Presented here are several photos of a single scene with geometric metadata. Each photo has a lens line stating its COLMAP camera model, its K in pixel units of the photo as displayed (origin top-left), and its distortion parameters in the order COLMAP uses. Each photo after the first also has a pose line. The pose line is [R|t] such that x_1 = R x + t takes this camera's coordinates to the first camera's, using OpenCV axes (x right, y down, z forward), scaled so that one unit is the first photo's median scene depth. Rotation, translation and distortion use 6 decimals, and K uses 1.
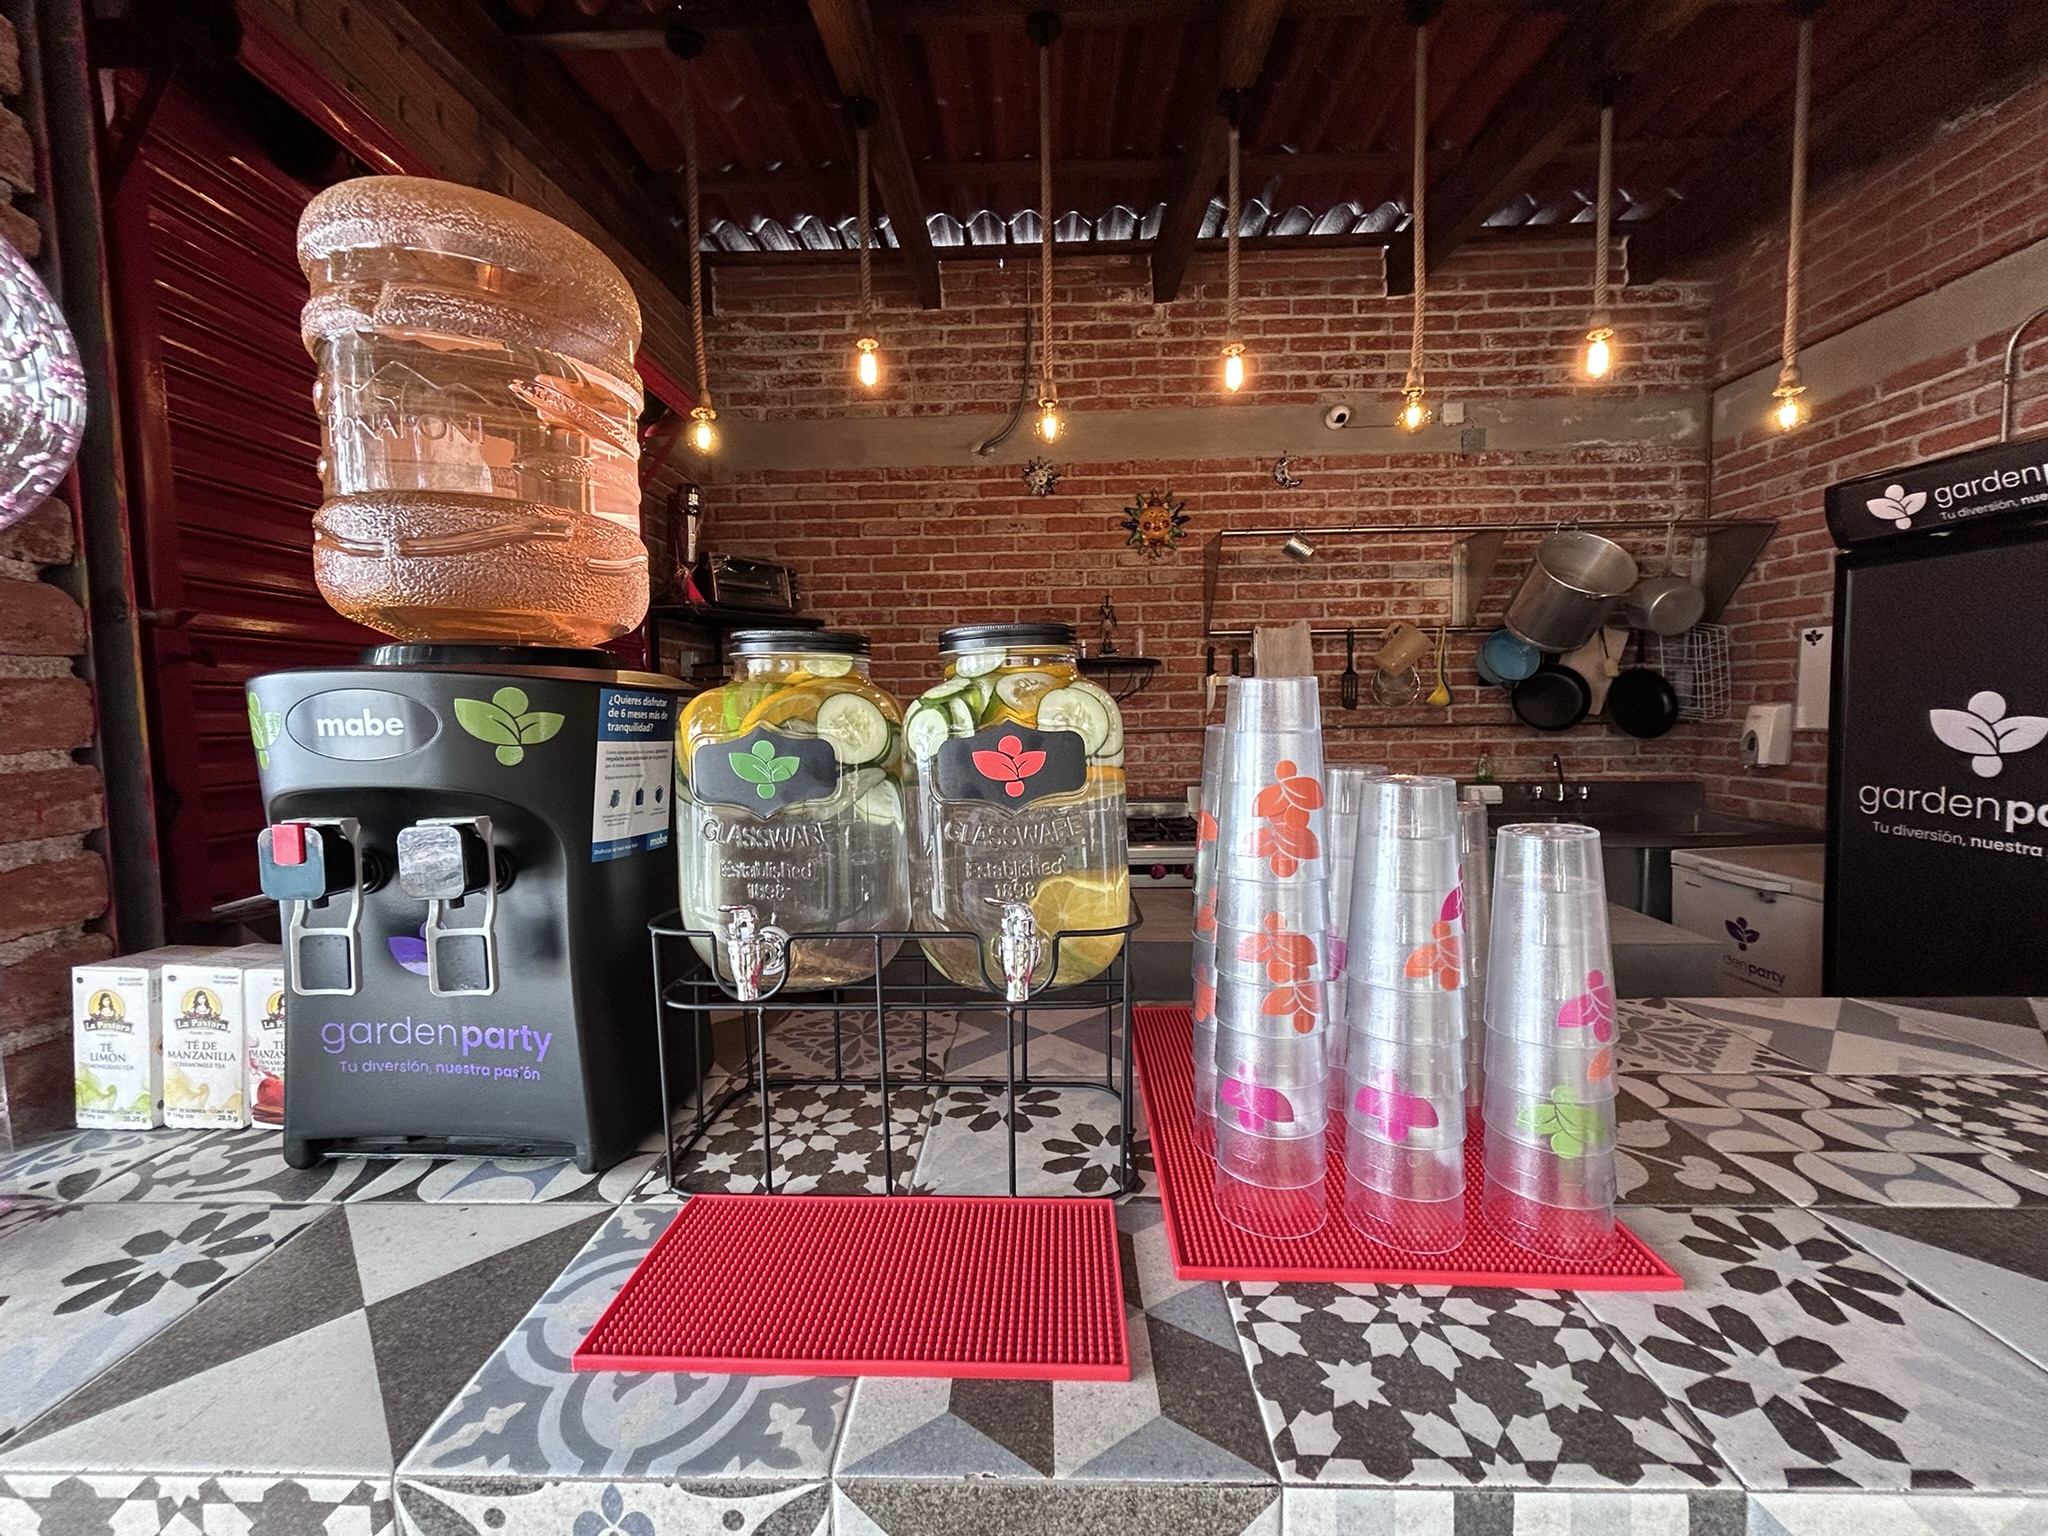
lens RADIAL K [[817.7, 0, 1031.1], [0, 817.7, 761.6], [0, 0, 1]] dist [-0.001391, -0.000912]
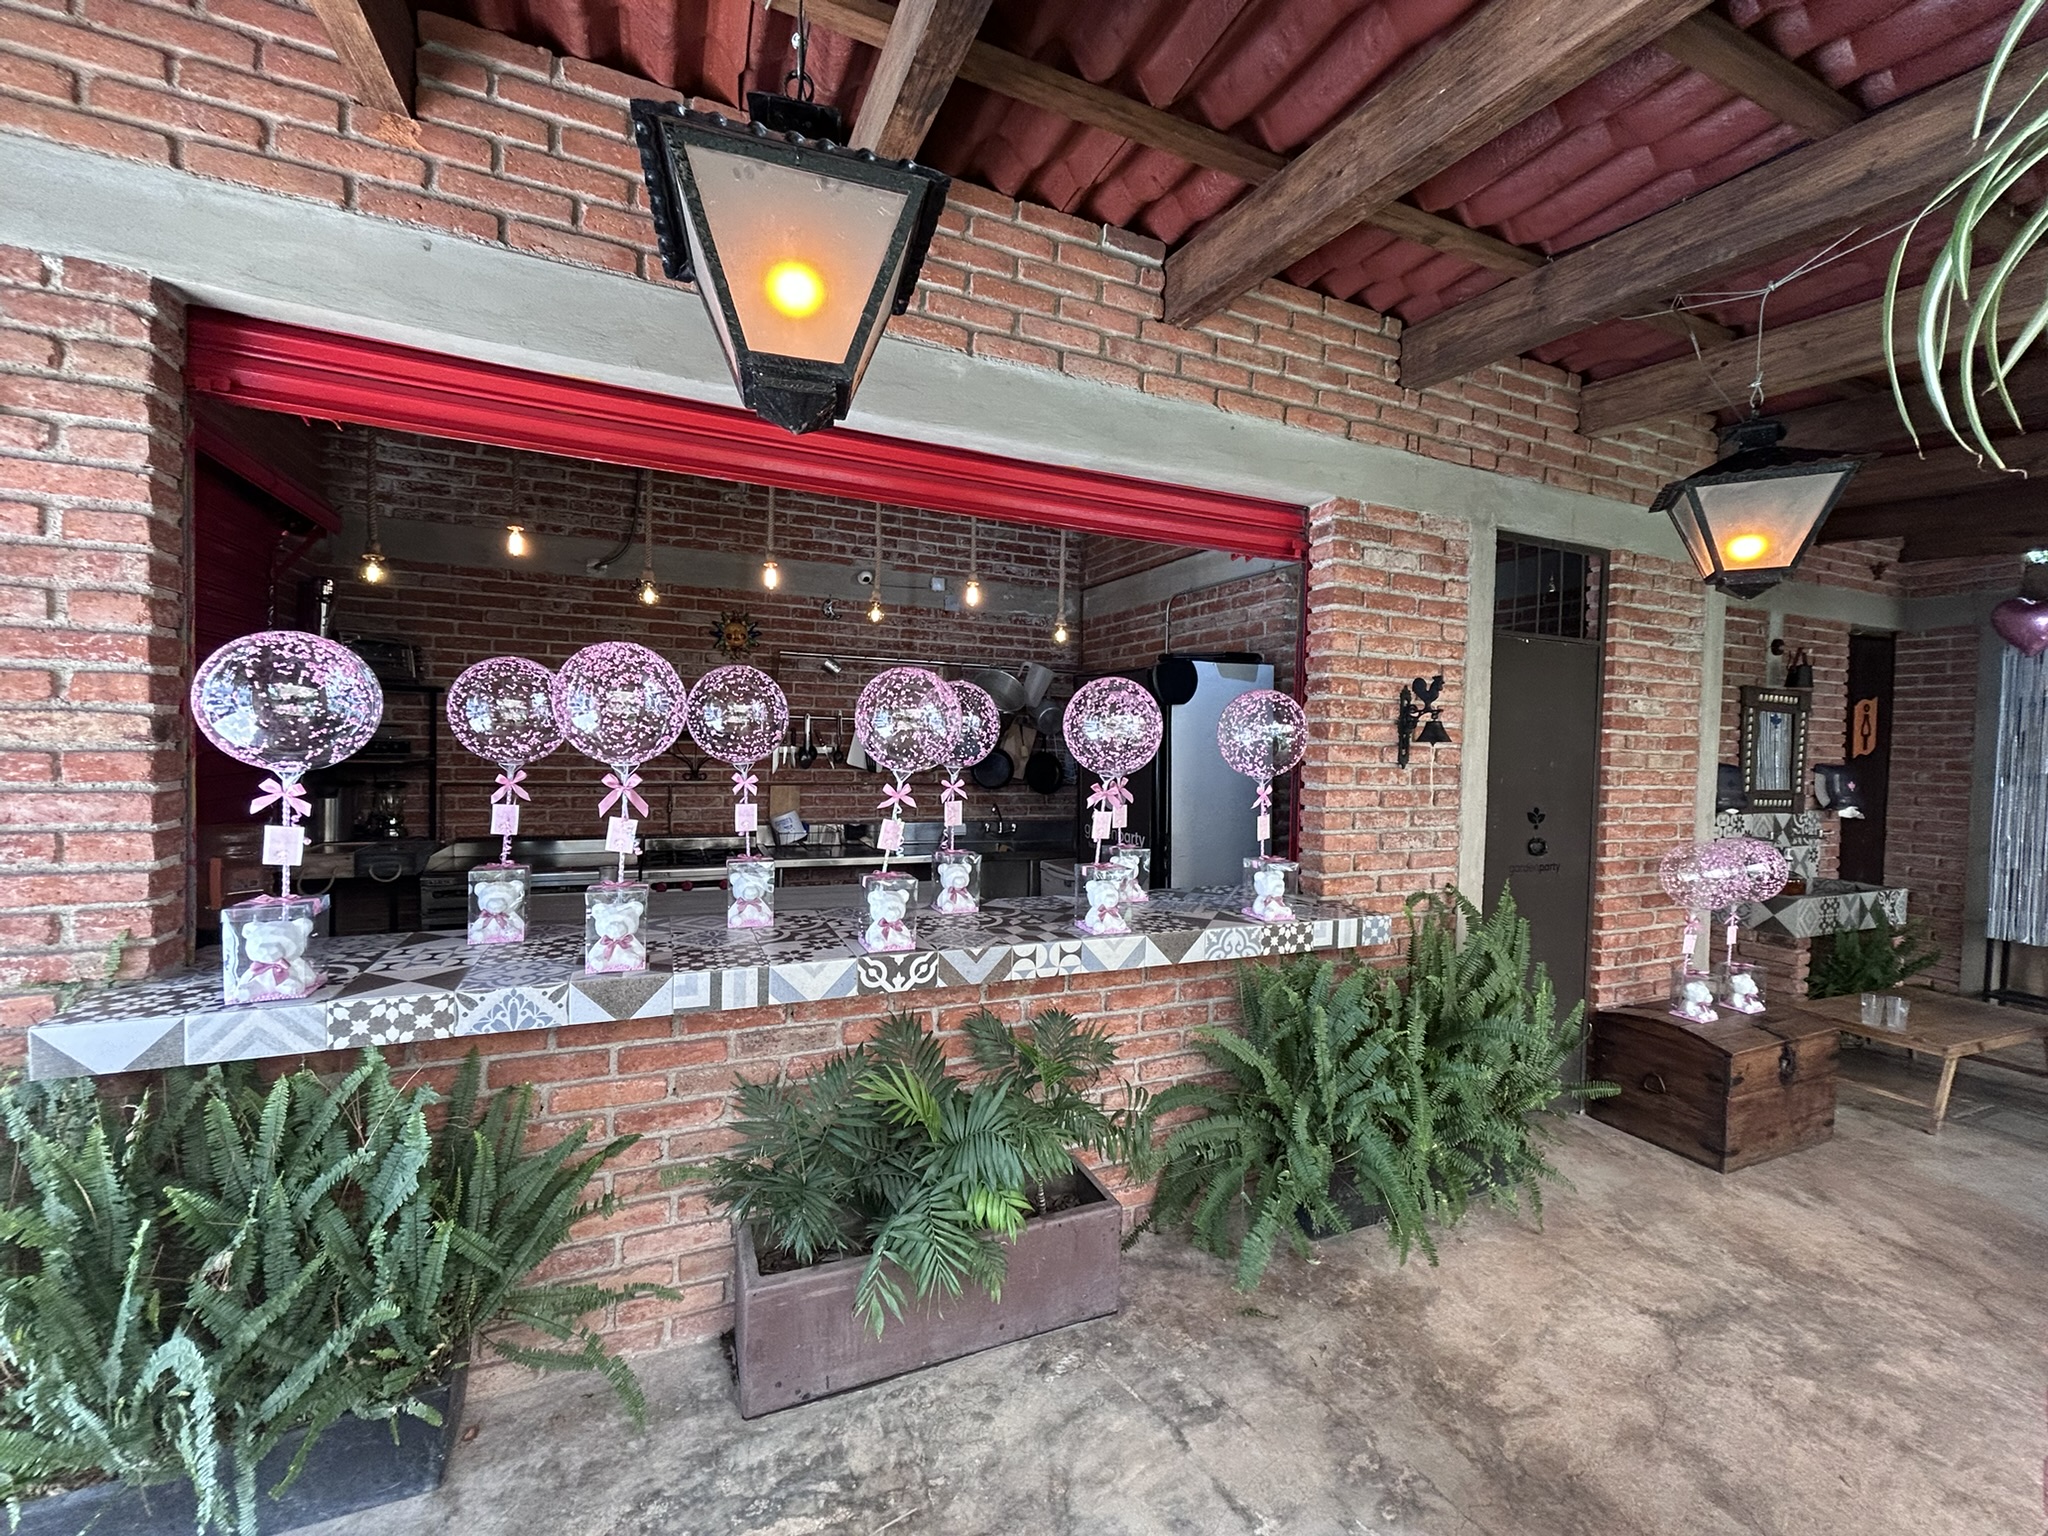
lens RADIAL K [[817.7, 0, 1023.9], [0, 817.7, 764.8], [0, 0, 1]] dist [-0.001391, -0.000912]
pose [[0.903733, 0.027791, 0.427193, 0.007351], [-0.011693, 0.999121, -0.040260, -0.021246], [-0.427936, 0.031389, 0.903264, -0.460256]]
